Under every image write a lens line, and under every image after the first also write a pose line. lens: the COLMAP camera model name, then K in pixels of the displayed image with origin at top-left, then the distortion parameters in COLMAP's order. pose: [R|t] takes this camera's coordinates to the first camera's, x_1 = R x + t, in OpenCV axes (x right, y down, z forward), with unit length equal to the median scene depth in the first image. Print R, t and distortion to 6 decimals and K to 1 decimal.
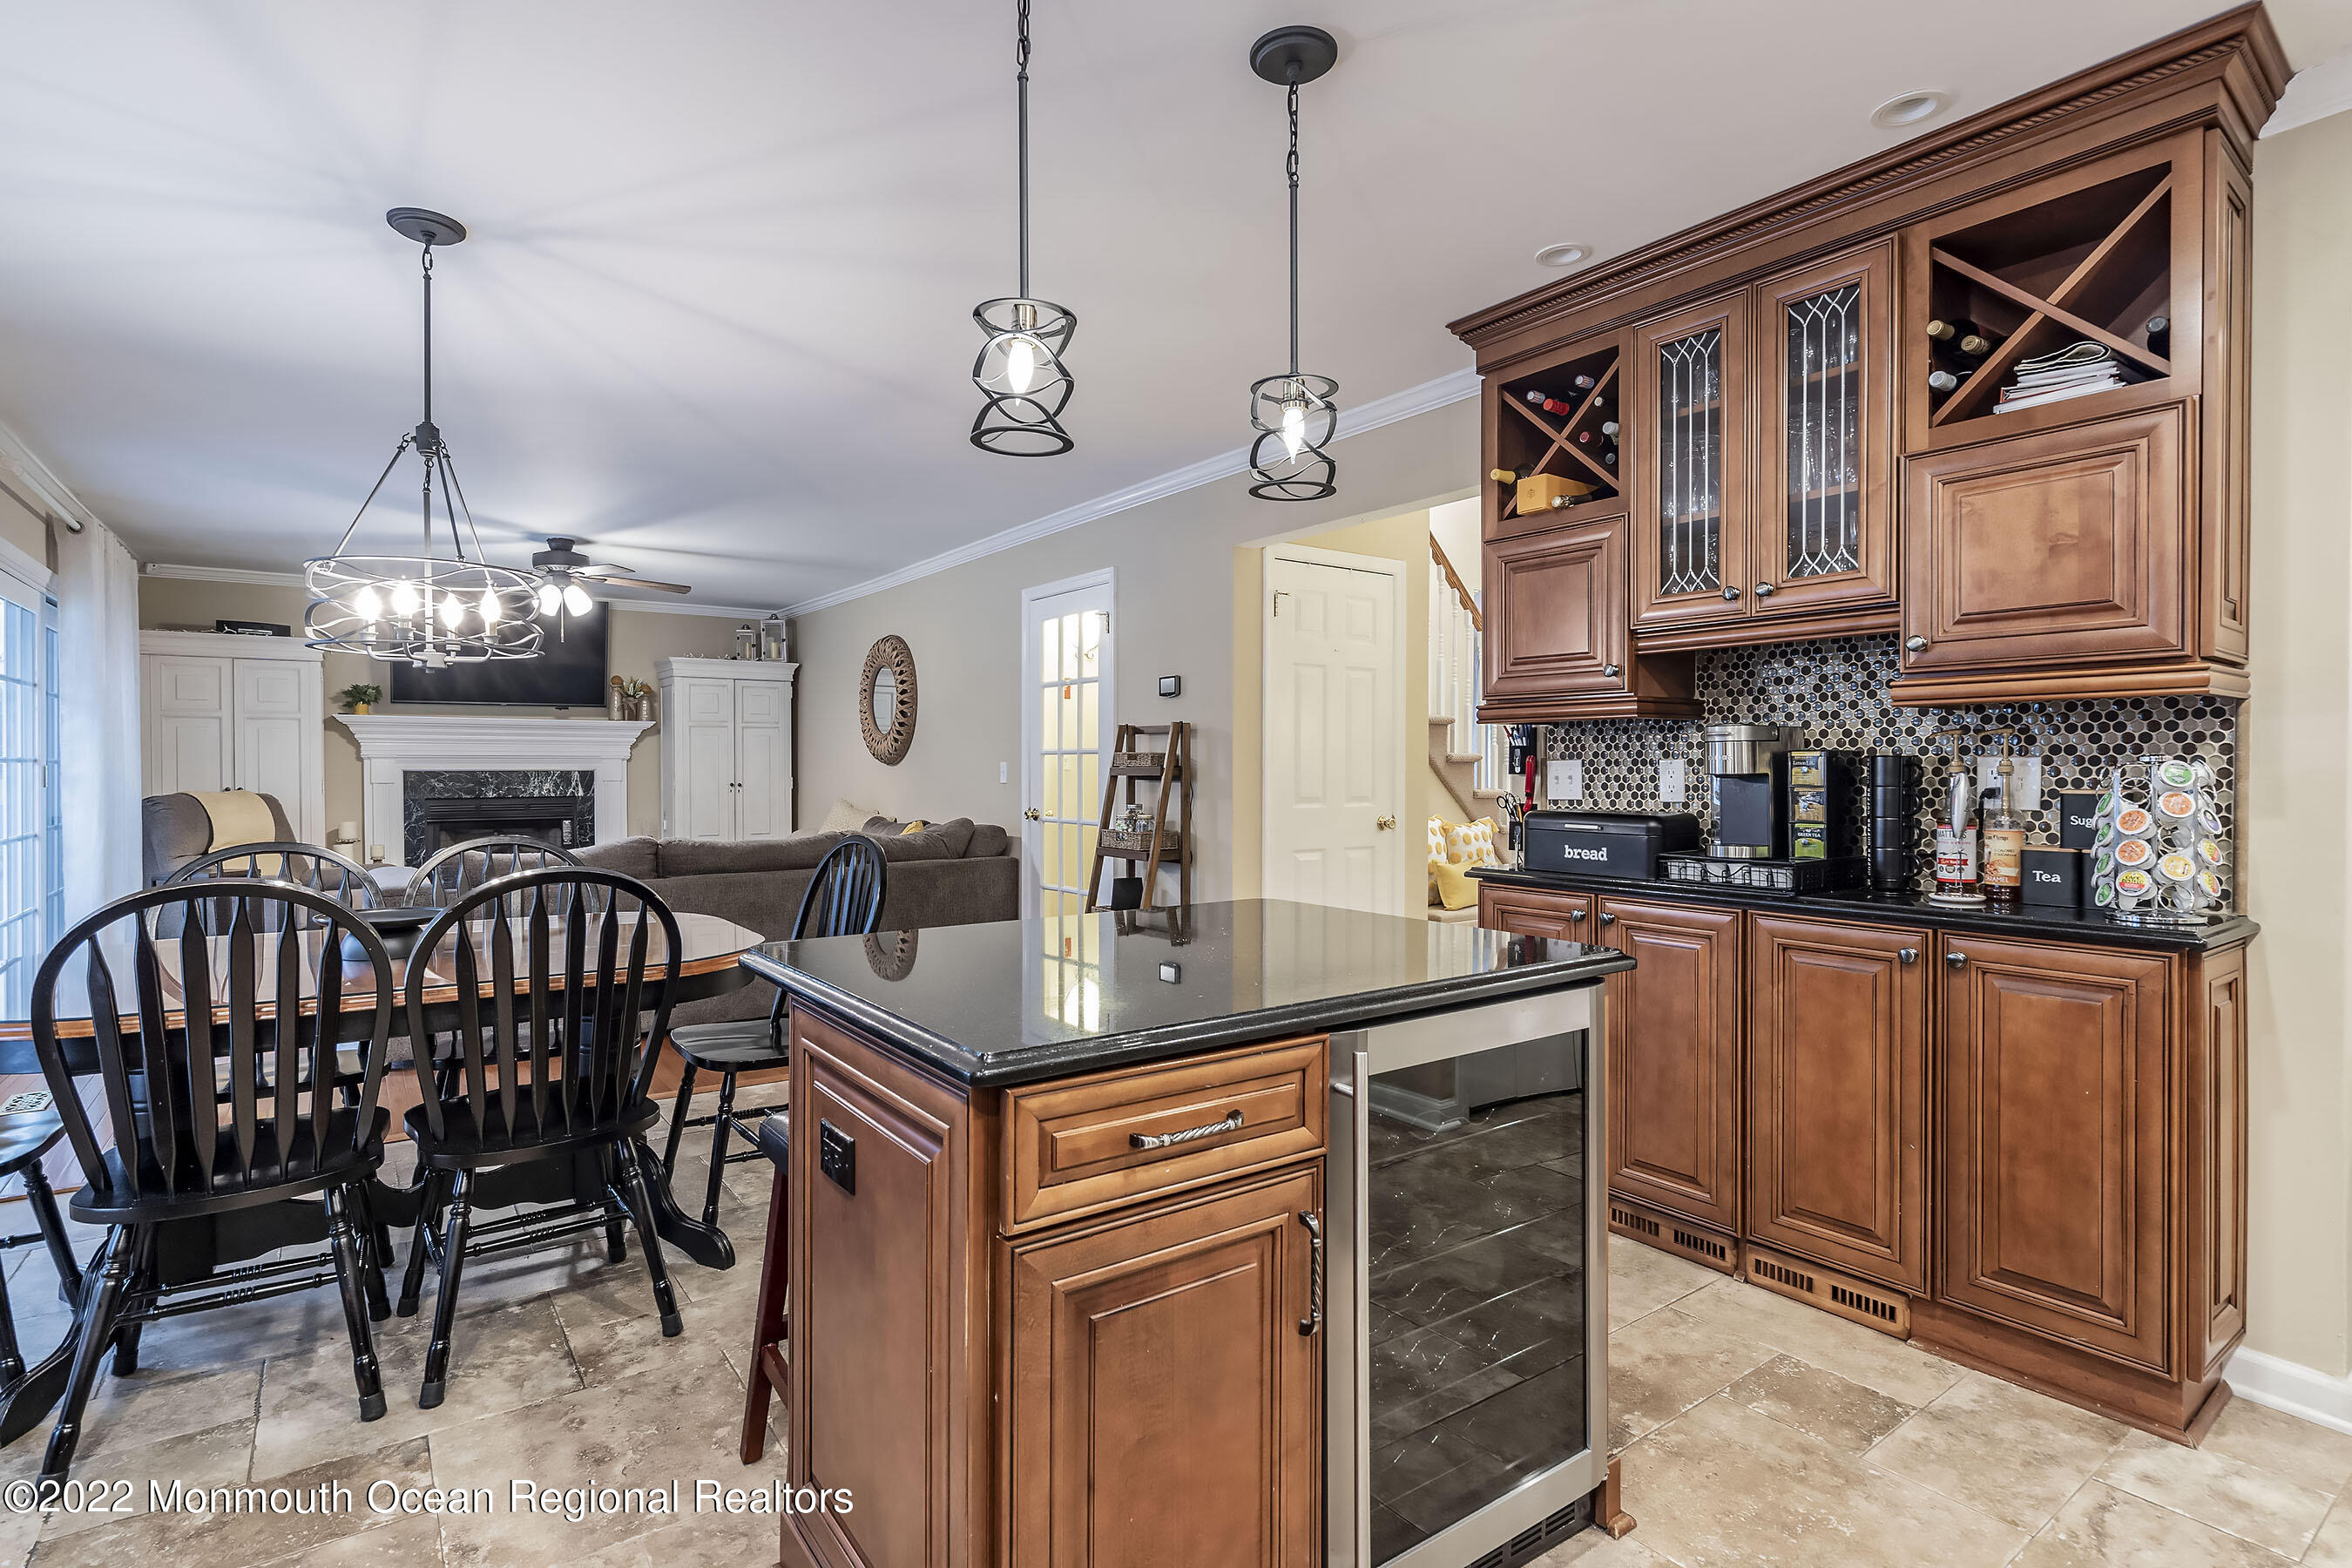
lens RADIAL K [[1140.8, 0, 1265.7], [0, 1140.8, 777.6], [0, 0, 1]] dist [0.002410, 0.000409]
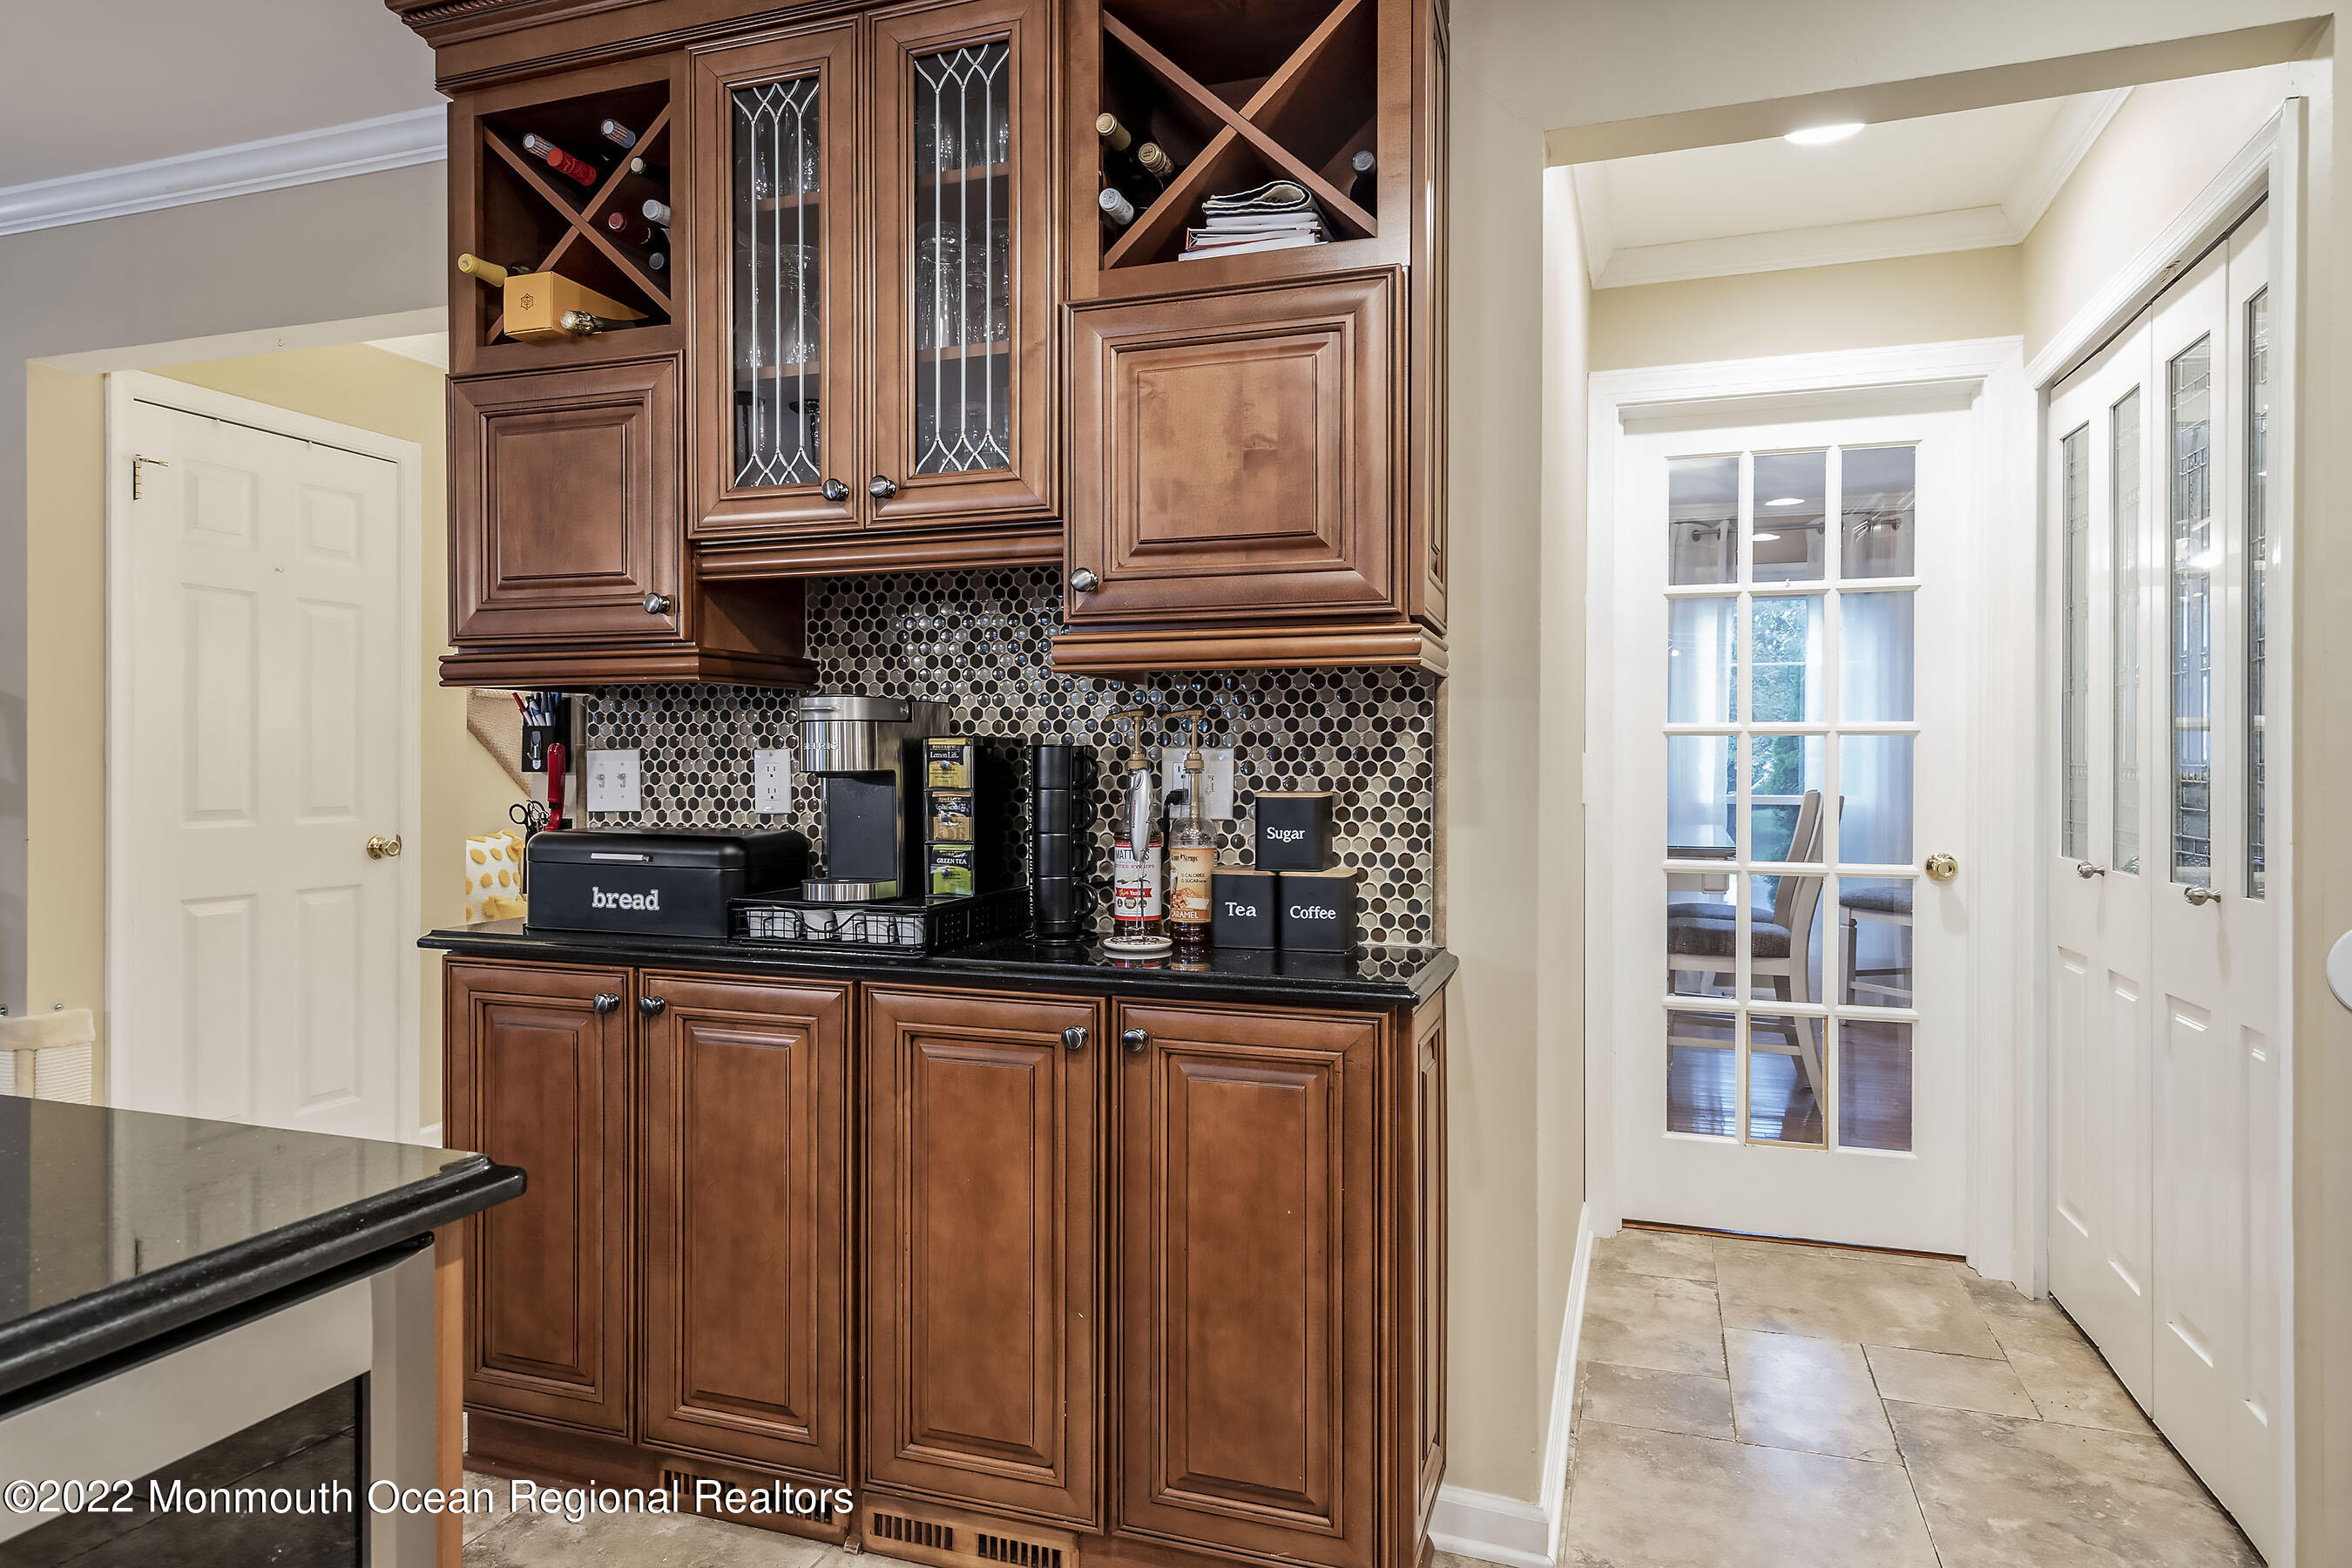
lens RADIAL K [[1363.3, 0, 1176.0], [0, 1363.3, 784.0], [0, 0, 1]] dist [-0.000920, -0.000106]
pose [[0.847264, -0.006368, 0.531133, 0.167483], [0.002474, 0.999965, 0.008044, -0.001924], [-0.531166, -0.005502, 0.847250, 0.255958]]
